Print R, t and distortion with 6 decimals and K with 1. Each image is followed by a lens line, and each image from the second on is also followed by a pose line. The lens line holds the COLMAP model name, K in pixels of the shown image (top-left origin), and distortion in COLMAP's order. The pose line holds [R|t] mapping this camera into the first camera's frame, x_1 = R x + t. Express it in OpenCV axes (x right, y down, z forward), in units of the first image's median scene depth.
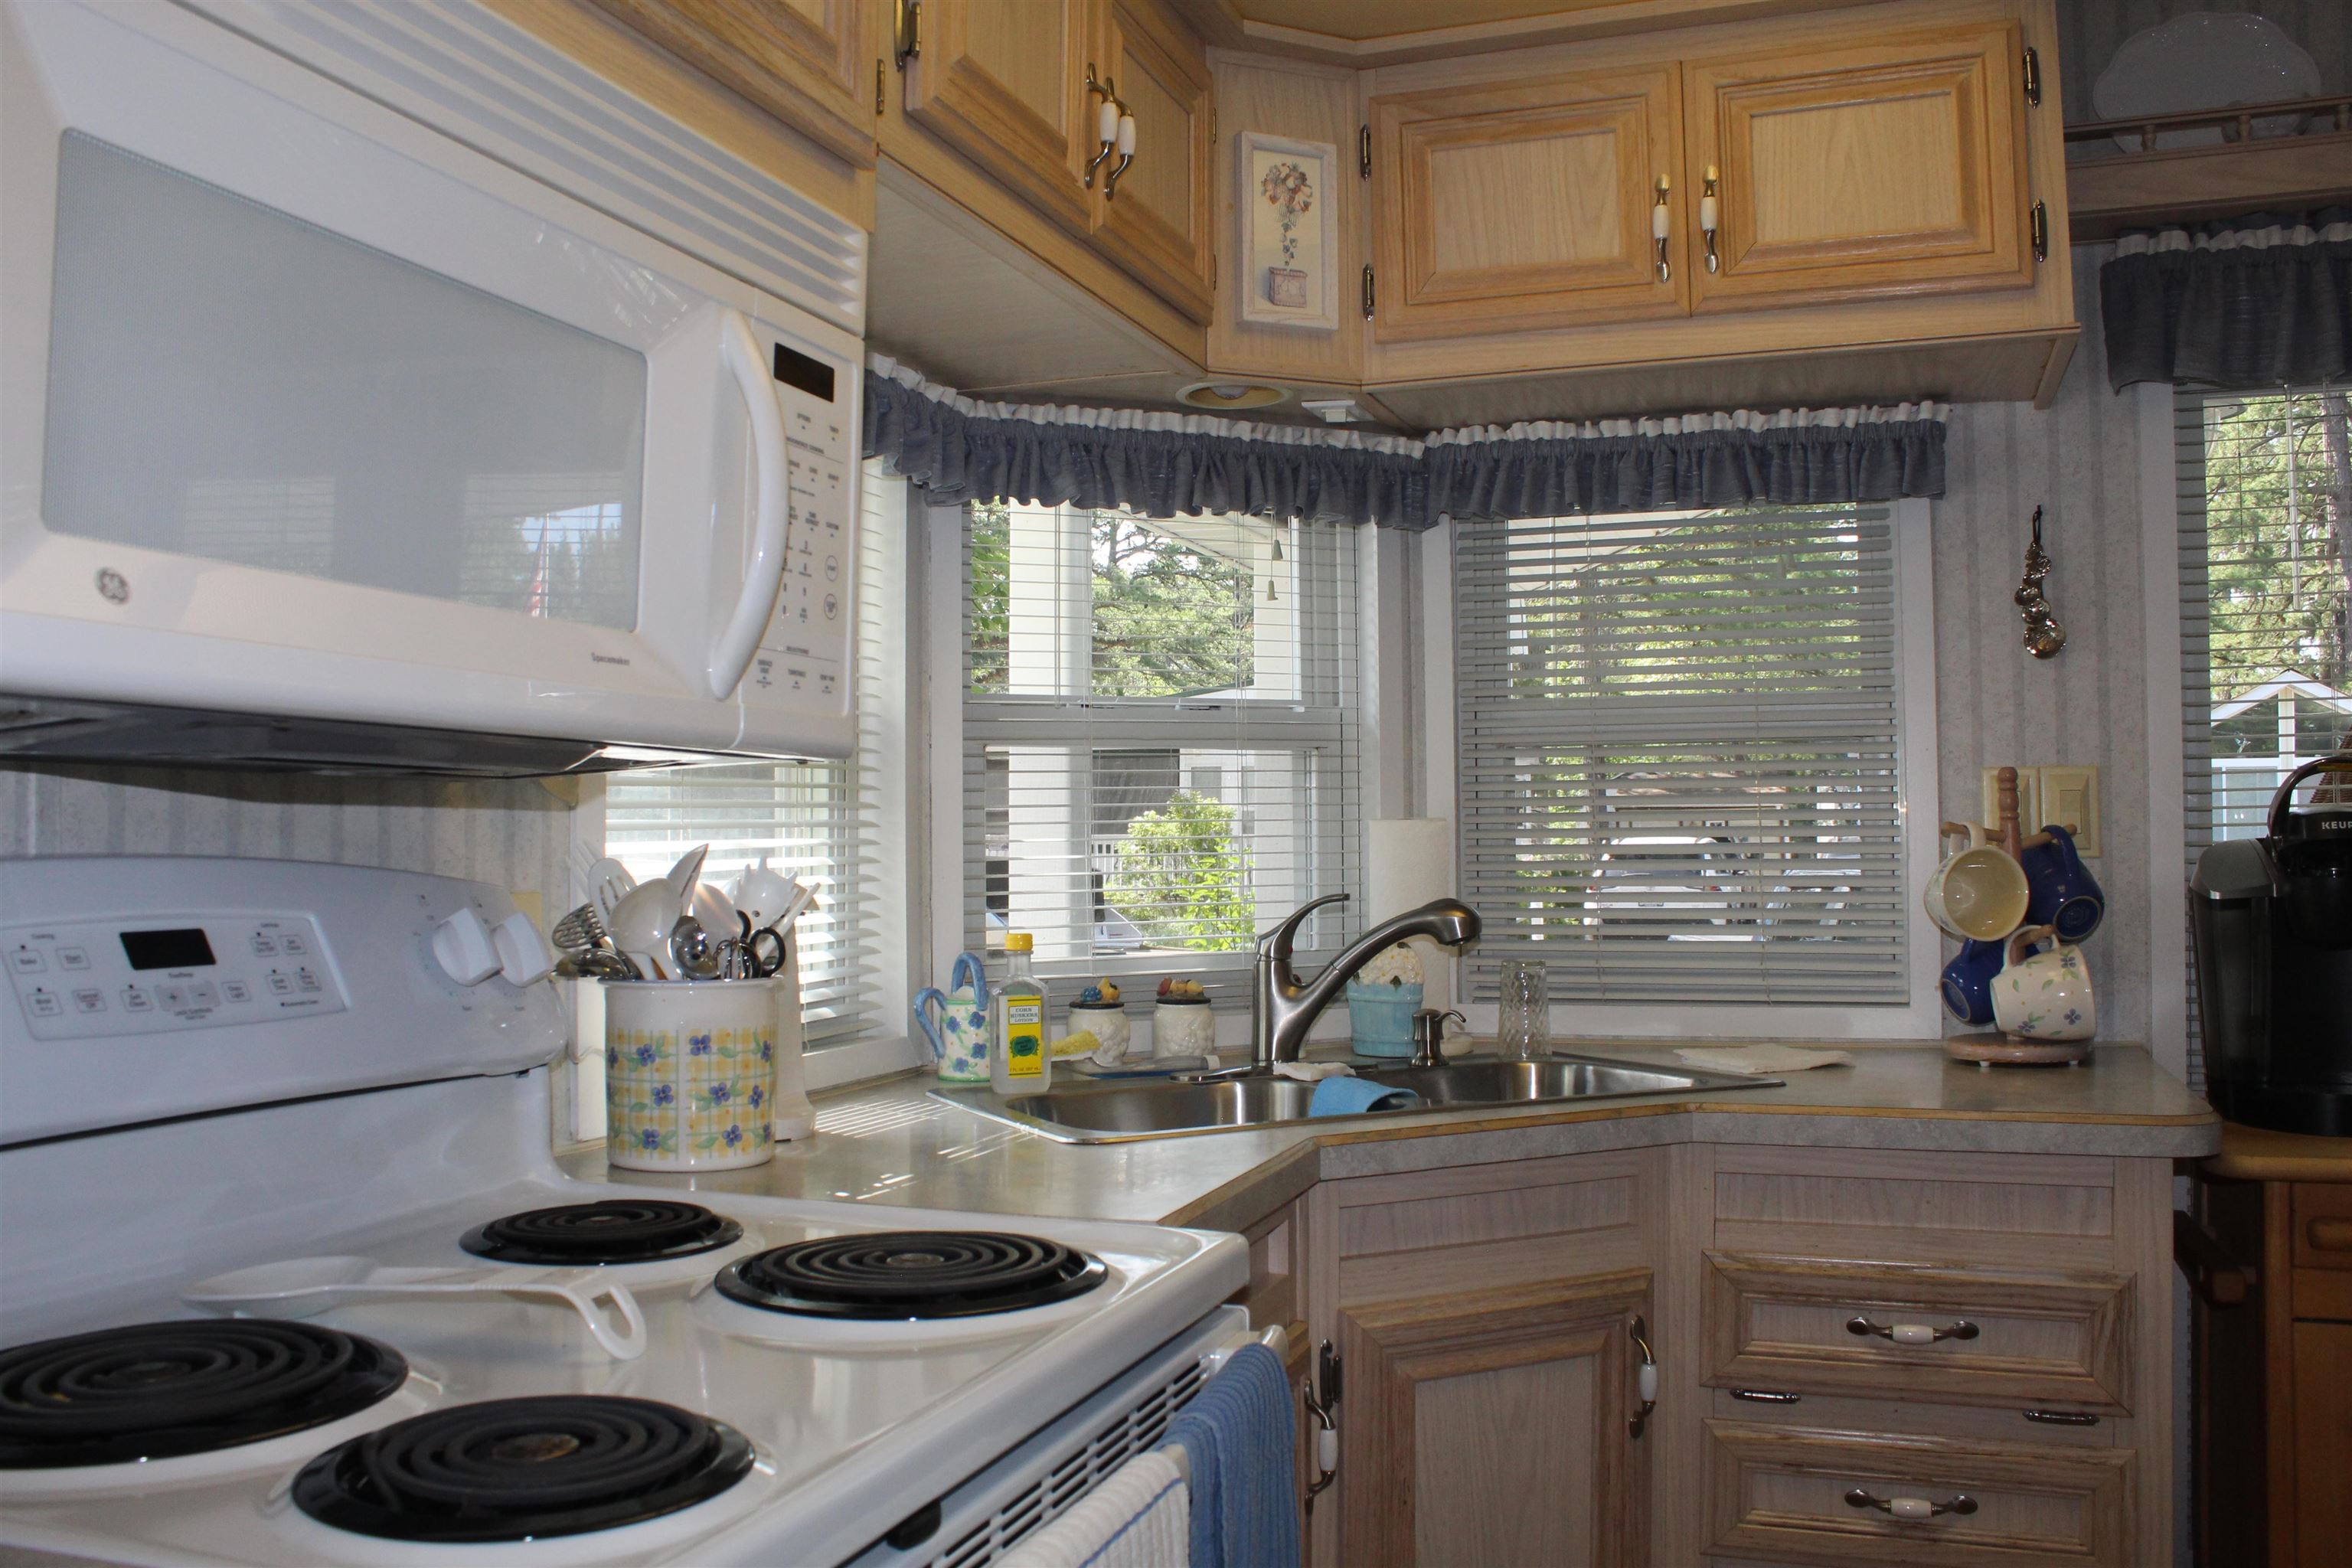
lens RADIAL K [[1948.1, 0, 1176.0], [0, 1948.1, 784.0], [0, 0, 1]] dist [-0.169268, 0.150016]
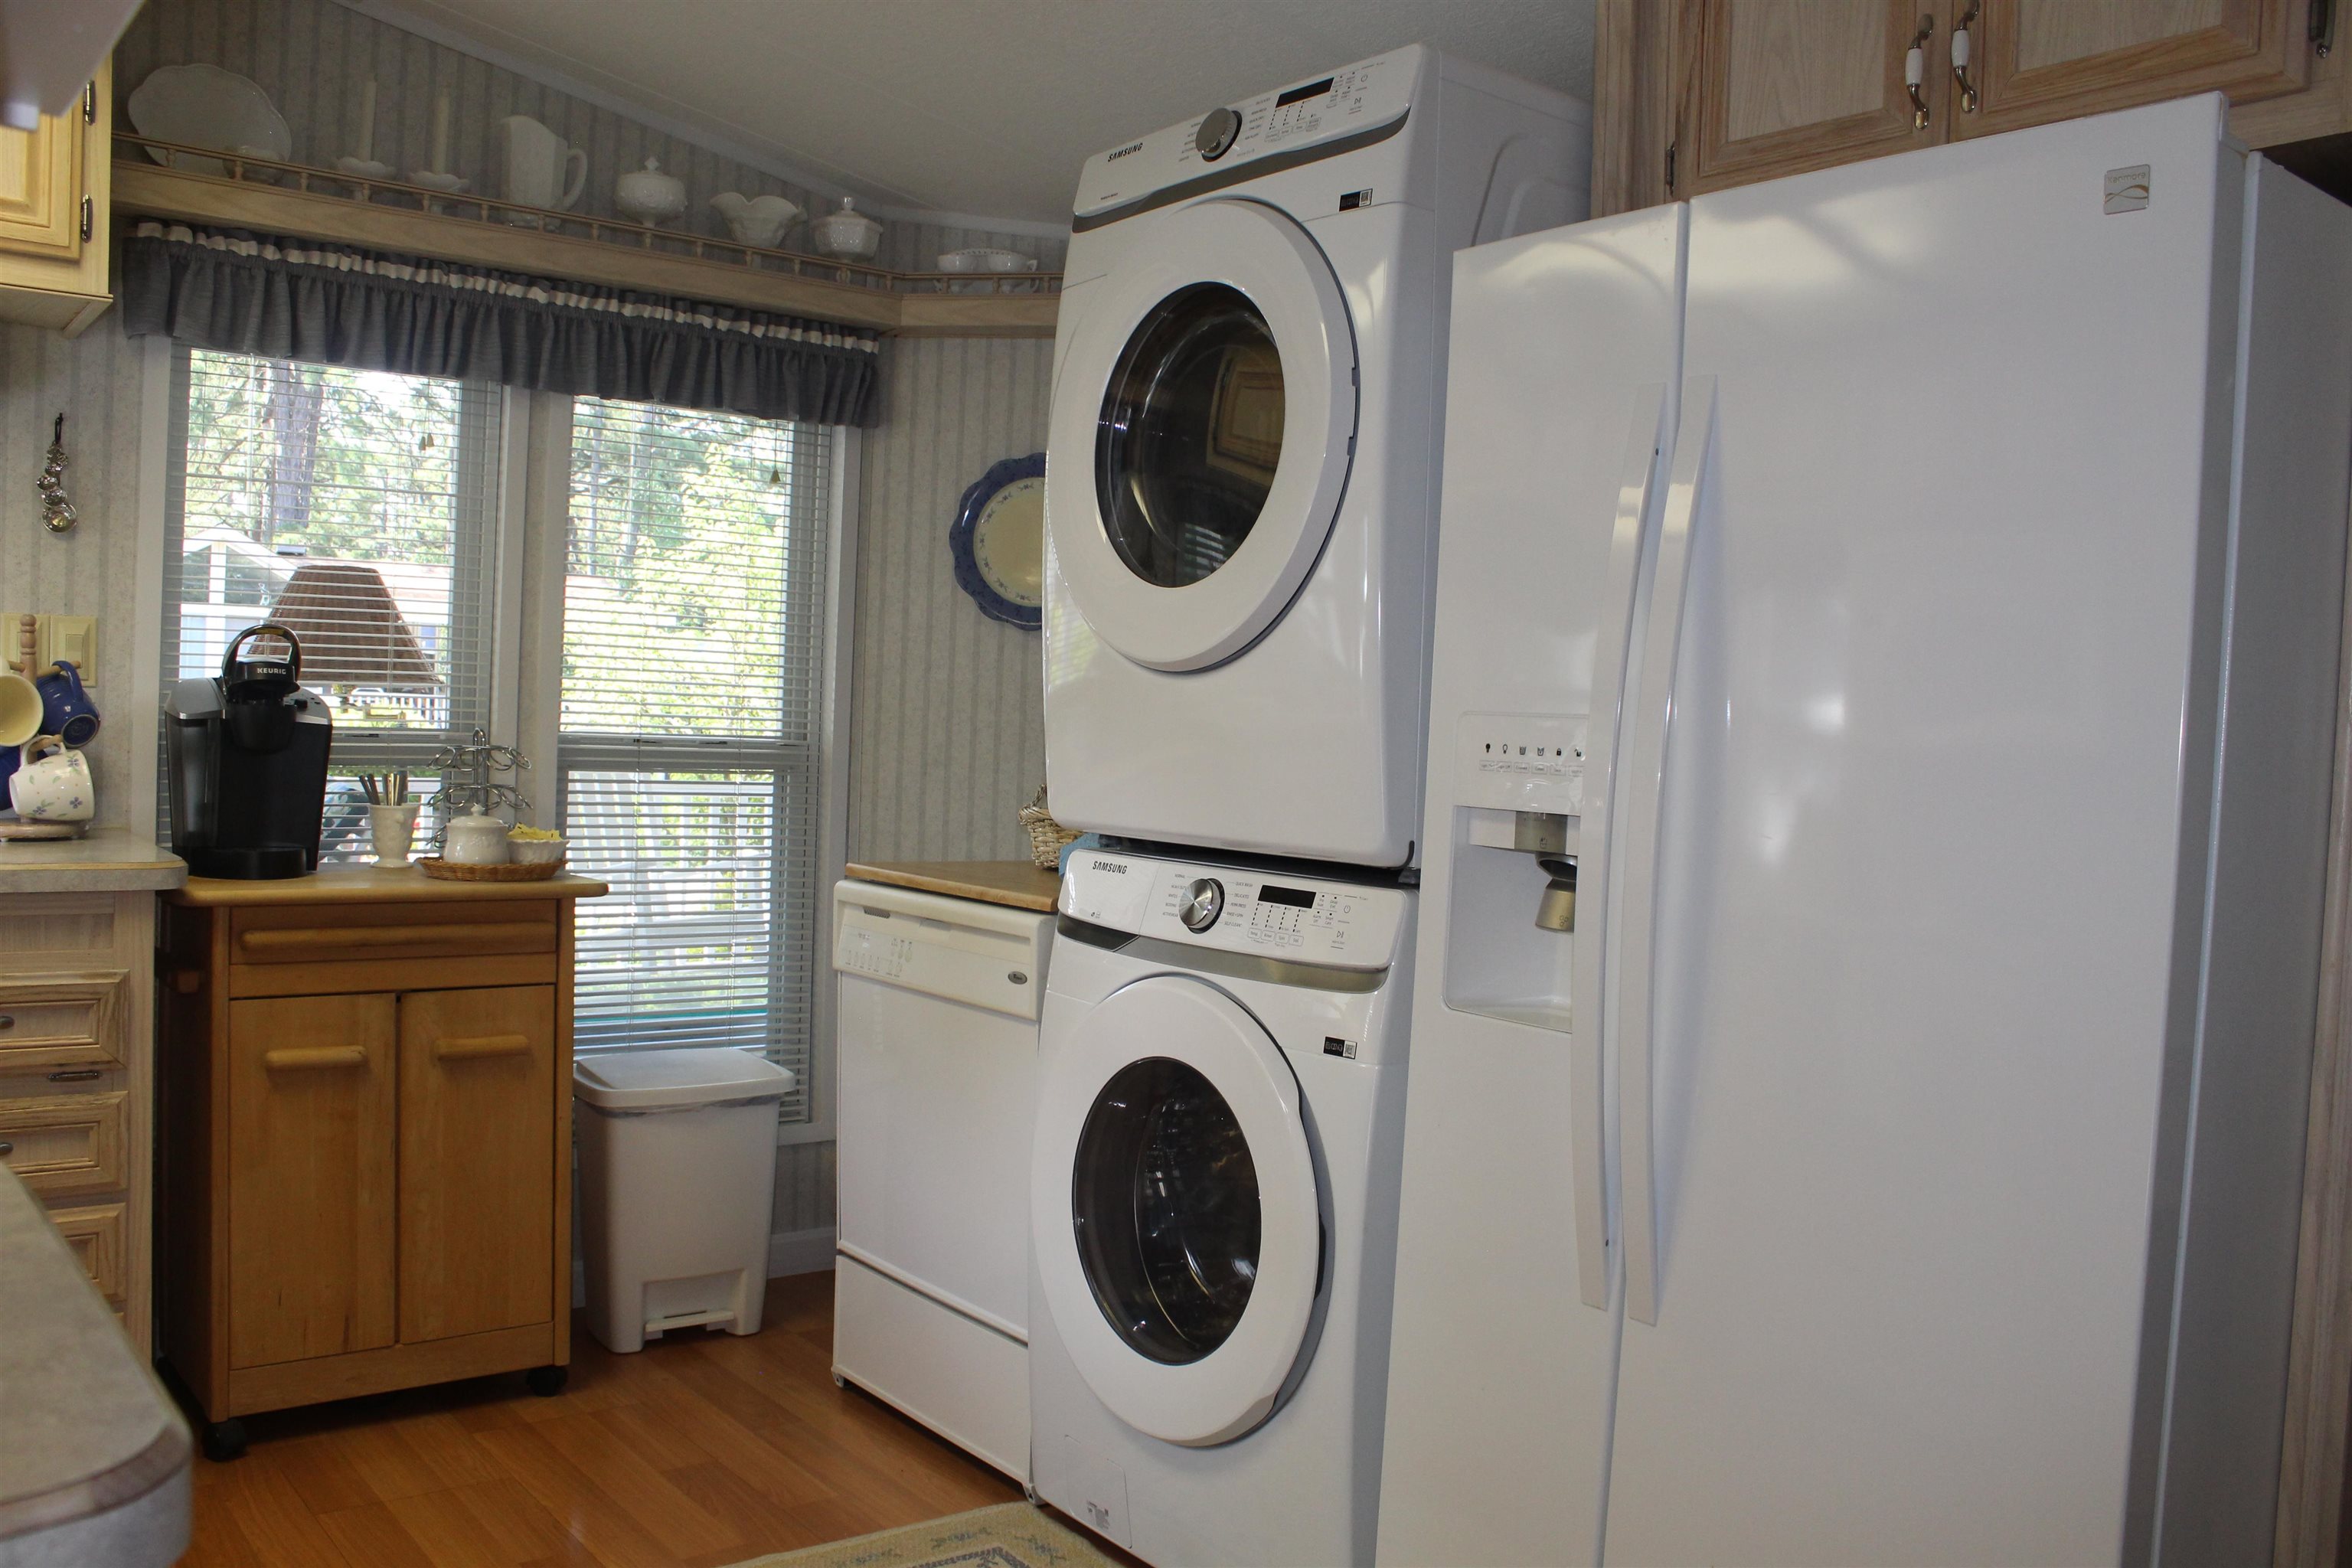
lens RADIAL K [[1948.1, 0, 1176.0], [0, 1948.1, 784.0], [0, 0, 1]] dist [-0.169268, 0.150016]
pose [[0.530606, -0.003165, 0.847613, -0.236290], [-0.069061, 0.996507, 0.046953, -0.007679], [-0.844801, -0.083451, 0.528534, -0.365945]]
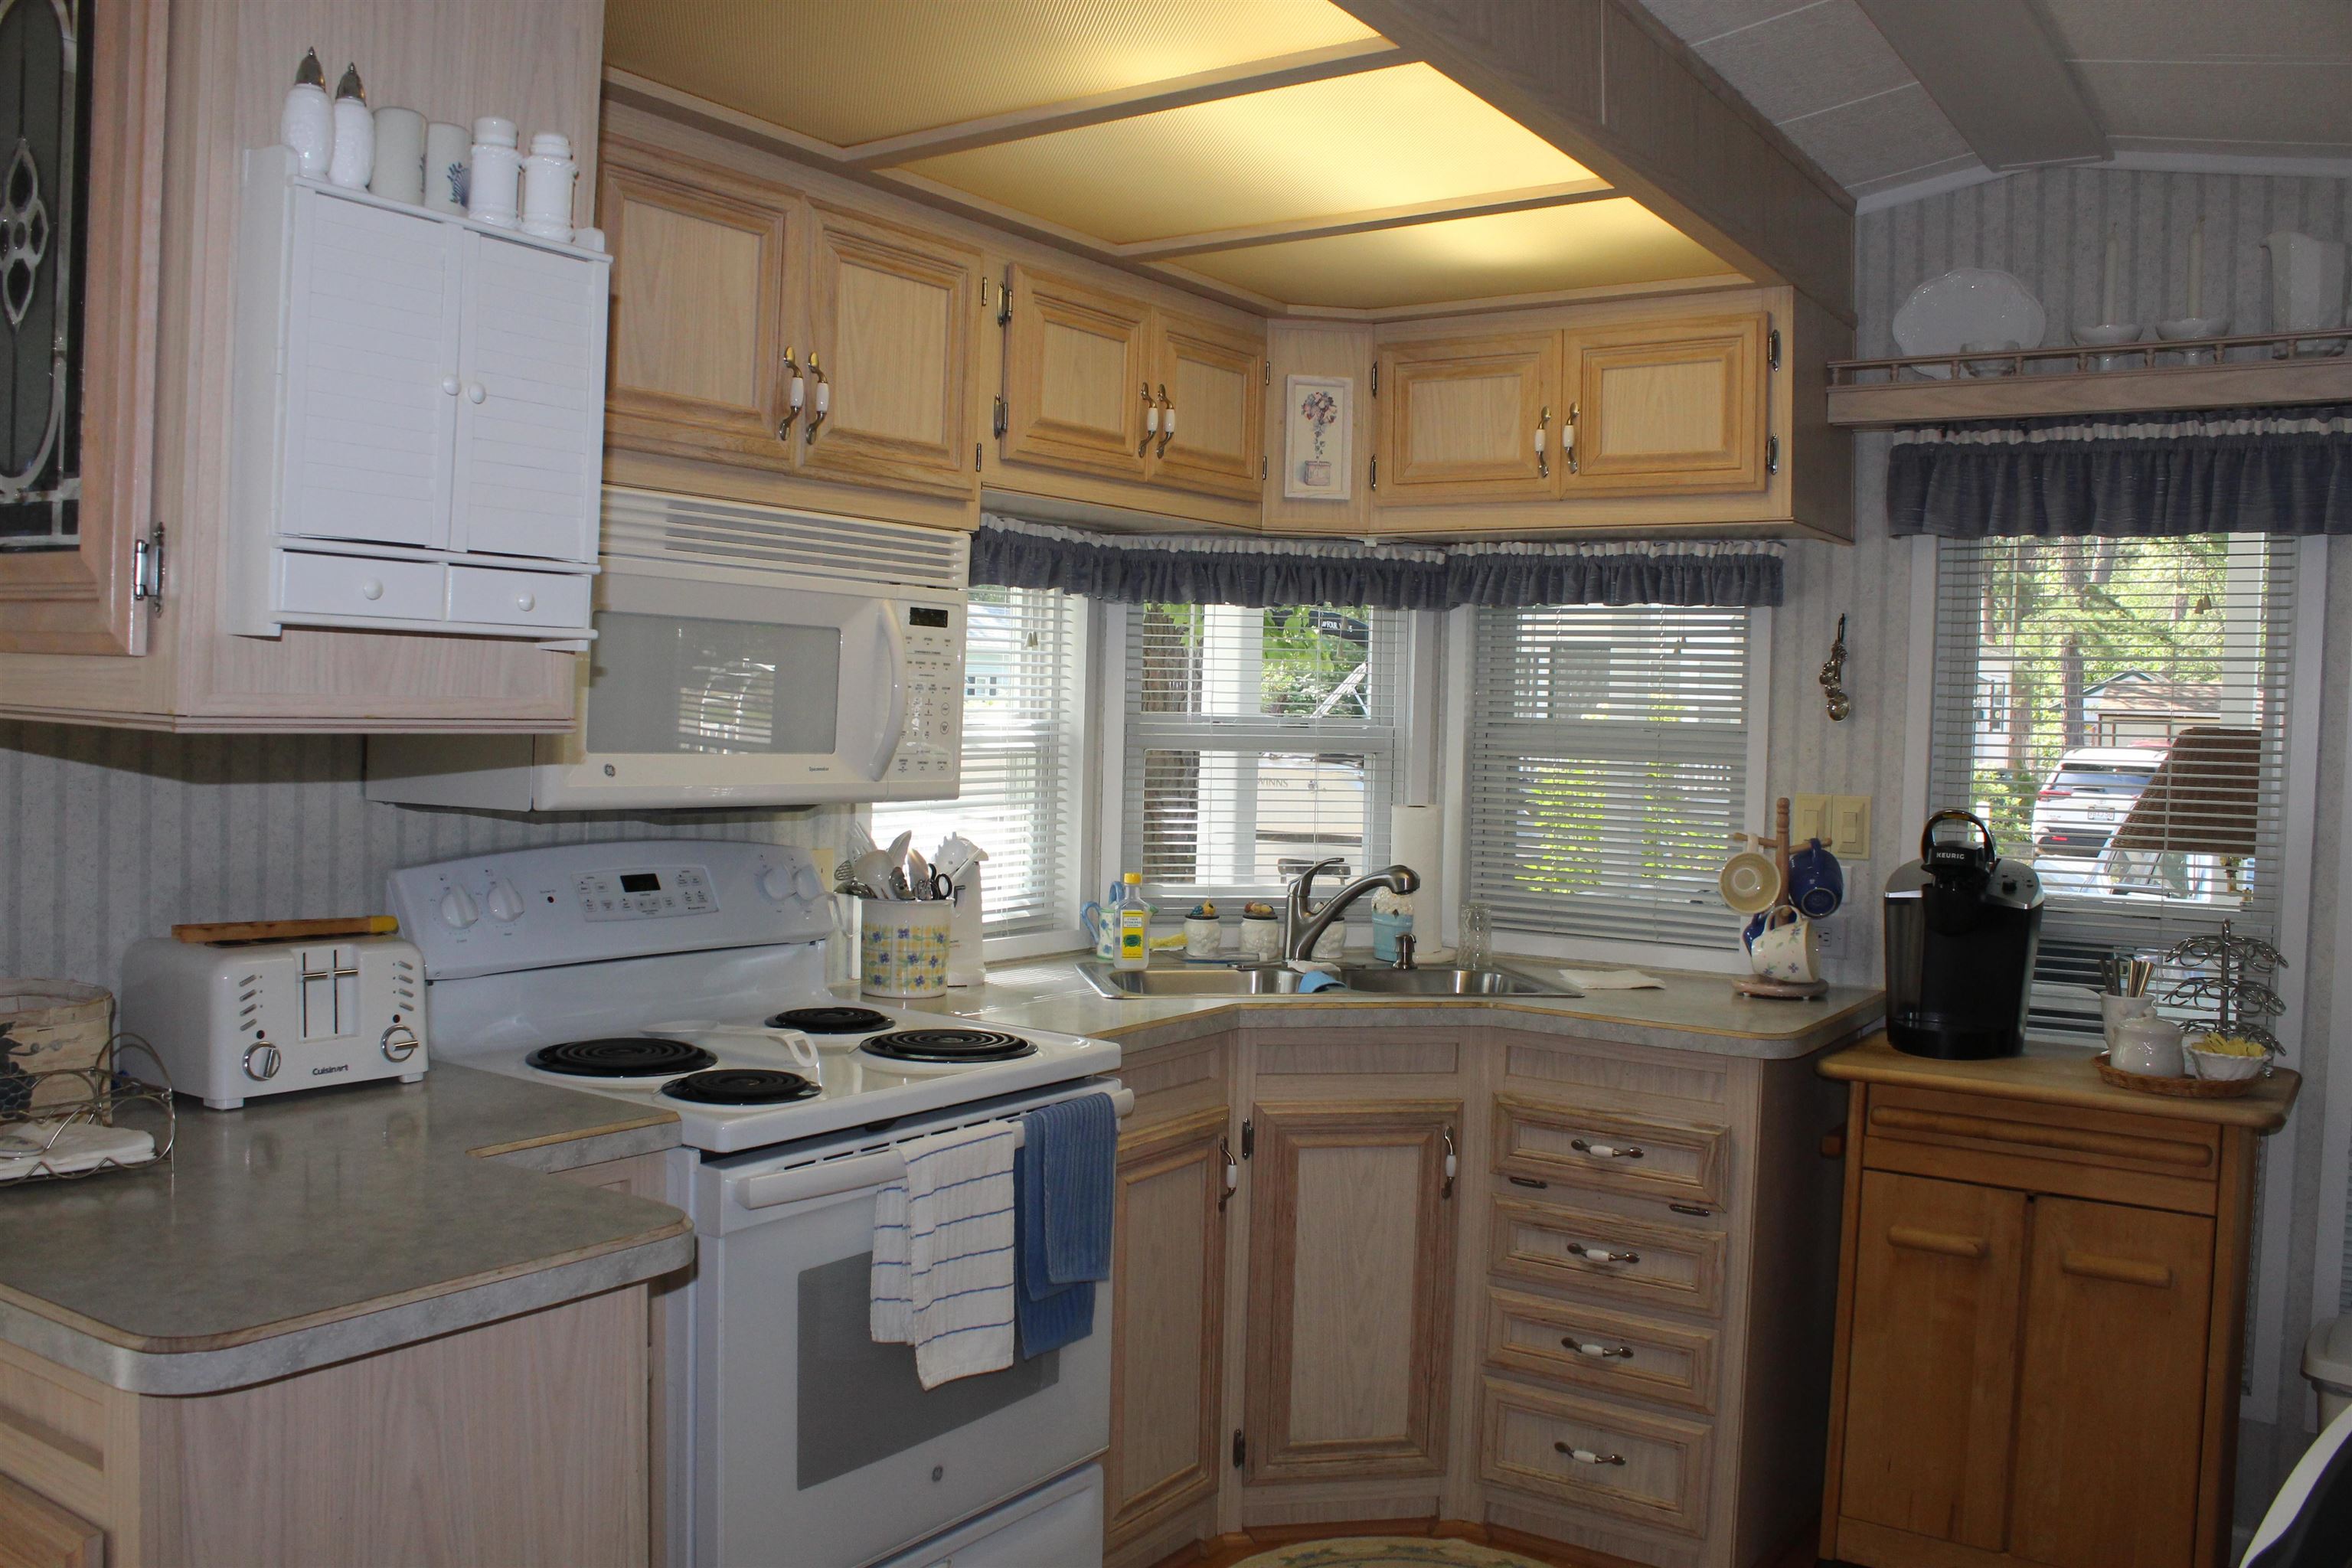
lens RADIAL K [[1948.1, 0, 1176.0], [0, 1948.1, 784.0], [0, 0, 1]] dist [-0.169268, 0.150016]
pose [[0.965788, 0.043402, -0.255675, 0.369080], [-0.026257, 0.997195, 0.070094, -0.114676], [0.258000, -0.060983, 0.964218, -0.582417]]
